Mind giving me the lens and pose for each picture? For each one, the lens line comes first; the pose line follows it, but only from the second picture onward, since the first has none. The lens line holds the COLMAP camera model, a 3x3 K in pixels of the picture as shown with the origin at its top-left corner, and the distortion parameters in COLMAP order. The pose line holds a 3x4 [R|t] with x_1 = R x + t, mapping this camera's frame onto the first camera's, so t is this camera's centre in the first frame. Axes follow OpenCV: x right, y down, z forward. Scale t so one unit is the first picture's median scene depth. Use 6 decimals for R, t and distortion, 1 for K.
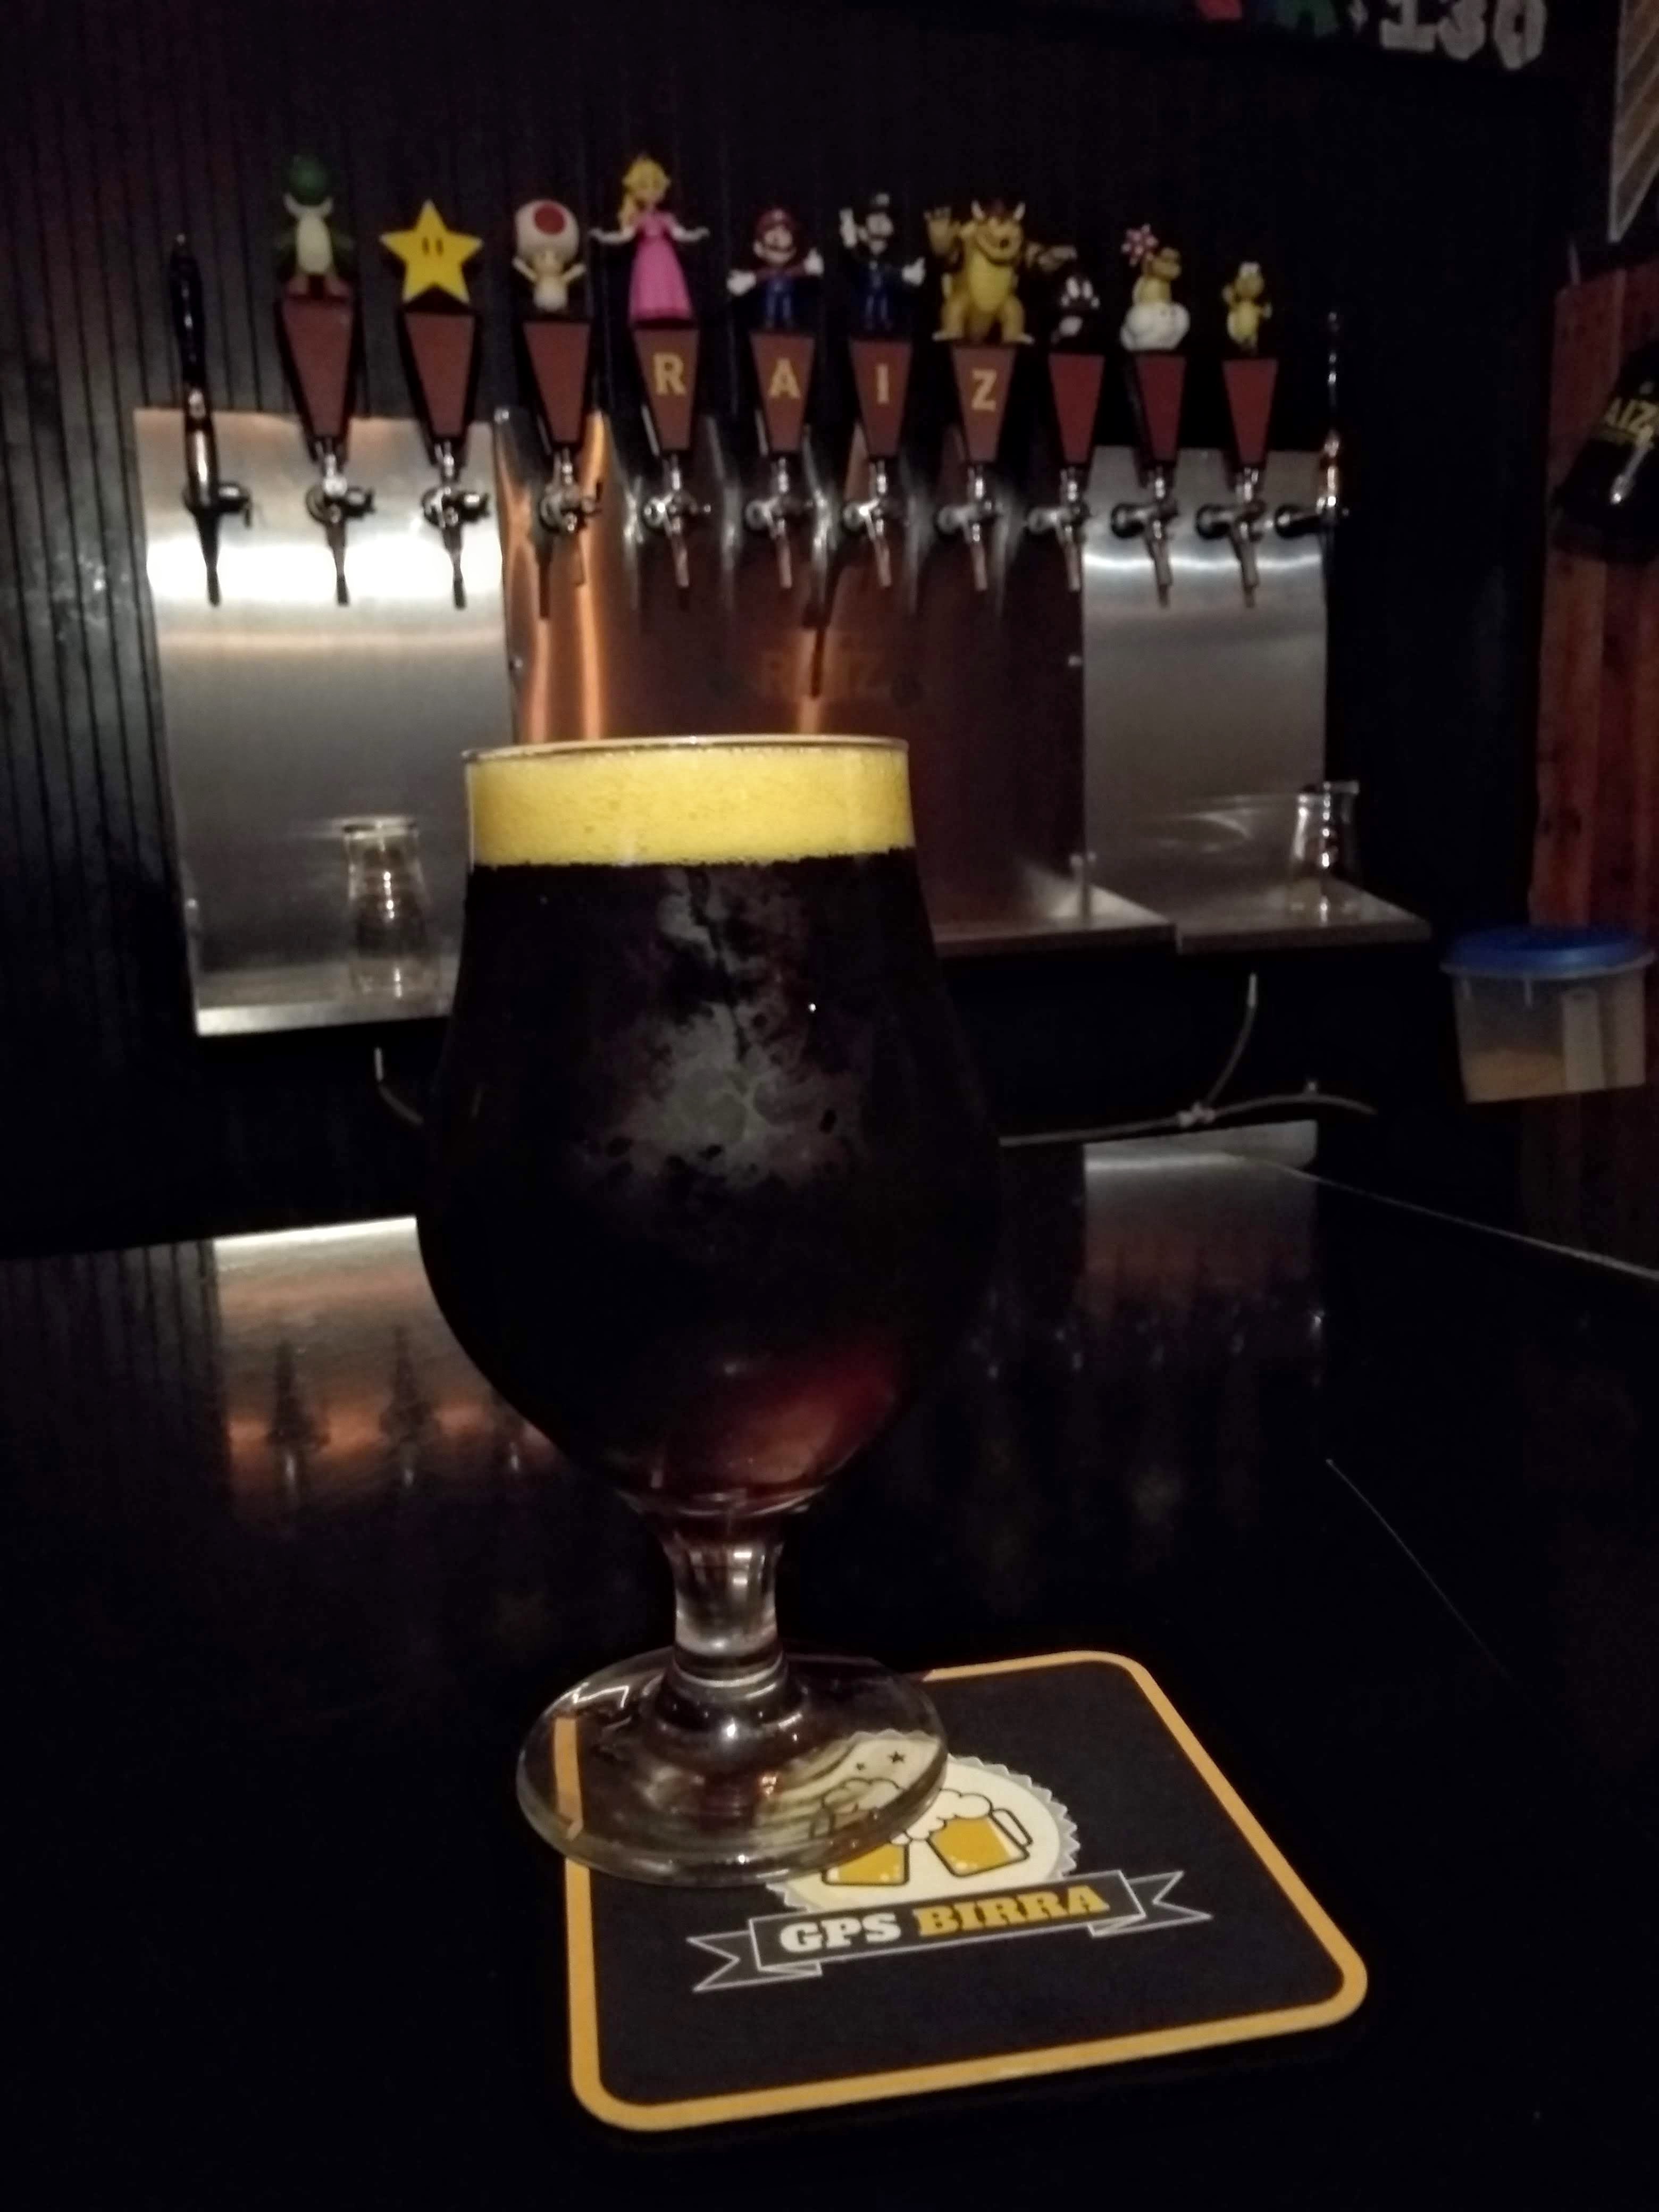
lens RADIAL K [[1706.0, 0, 829.5], [0, 1706.0, 1106.0], [0, 0, 1]] dist [0.037479, -0.043733]
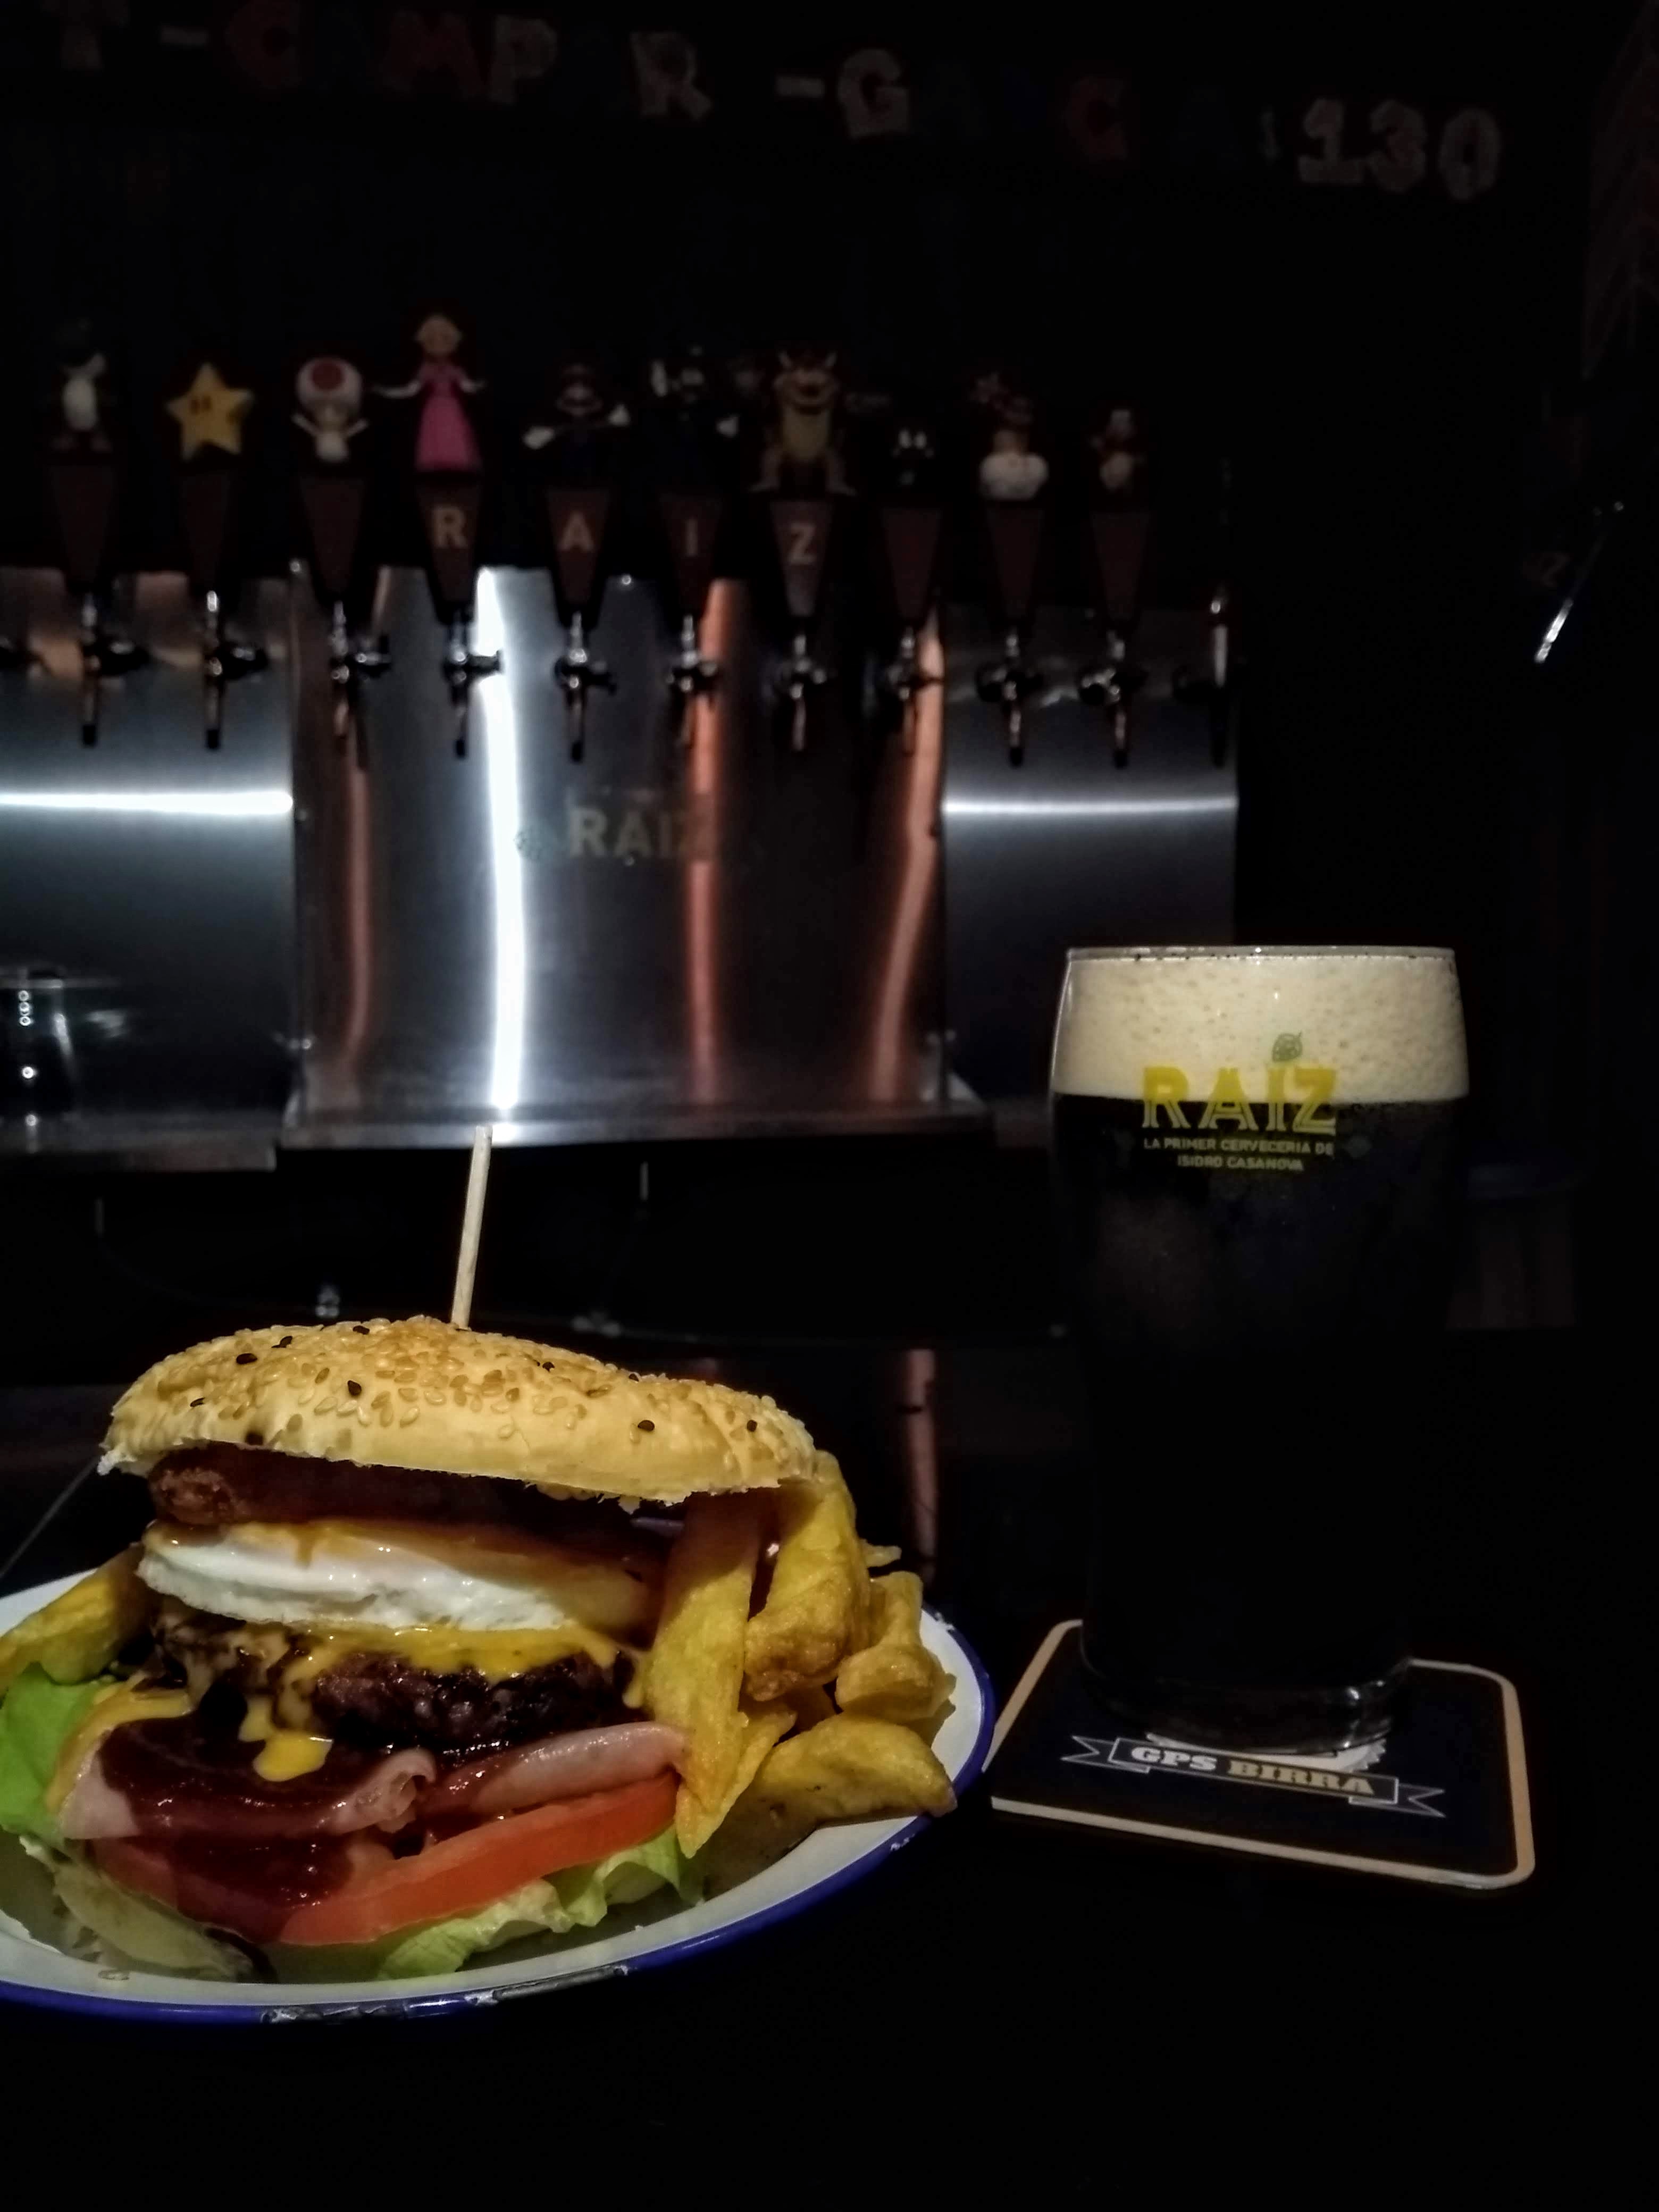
lens RADIAL K [[1706.0, 0, 829.5], [0, 1706.0, 1106.0], [0, 0, 1]] dist [0.037479, -0.043733]
pose [[0.983593, 0.053201, -0.172379, 0.291483], [-0.067533, 0.994634, -0.078374, -0.037452], [0.167284, 0.088729, 0.981908, 0.107710]]
